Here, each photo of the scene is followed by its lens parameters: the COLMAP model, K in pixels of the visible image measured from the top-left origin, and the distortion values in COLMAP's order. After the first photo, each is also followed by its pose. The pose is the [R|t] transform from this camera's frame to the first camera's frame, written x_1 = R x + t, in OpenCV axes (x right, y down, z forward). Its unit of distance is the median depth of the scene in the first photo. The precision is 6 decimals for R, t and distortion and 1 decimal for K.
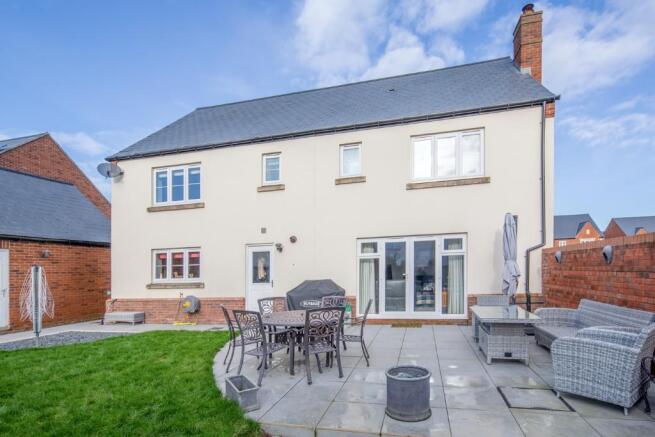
lens RADIAL K [[326.6, 0, 338.1], [0, 326.6, 267.3], [0, 0, 1]] dist [-0.000169, -0.000192]
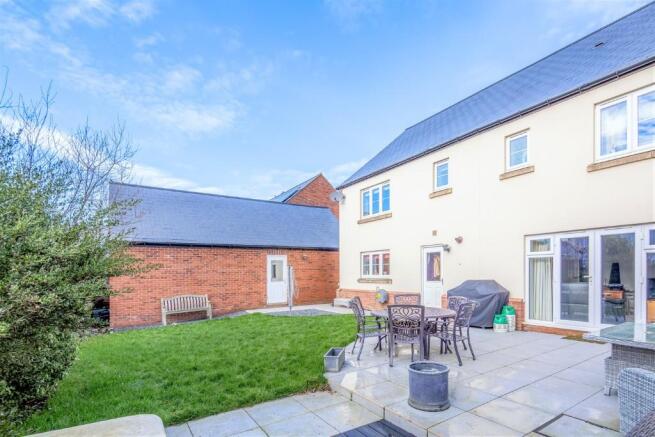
lens RADIAL K [[318.7, 0, 343.7], [0, 318.7, 266.2], [0, 0, 1]] dist [0.001621, 0.000246]
pose [[0.743056, 0.004062, -0.669216, 0.247567], [0.001940, 0.999964, 0.008223, -0.010496], [0.669226, -0.007409, 0.743022, 0.003057]]
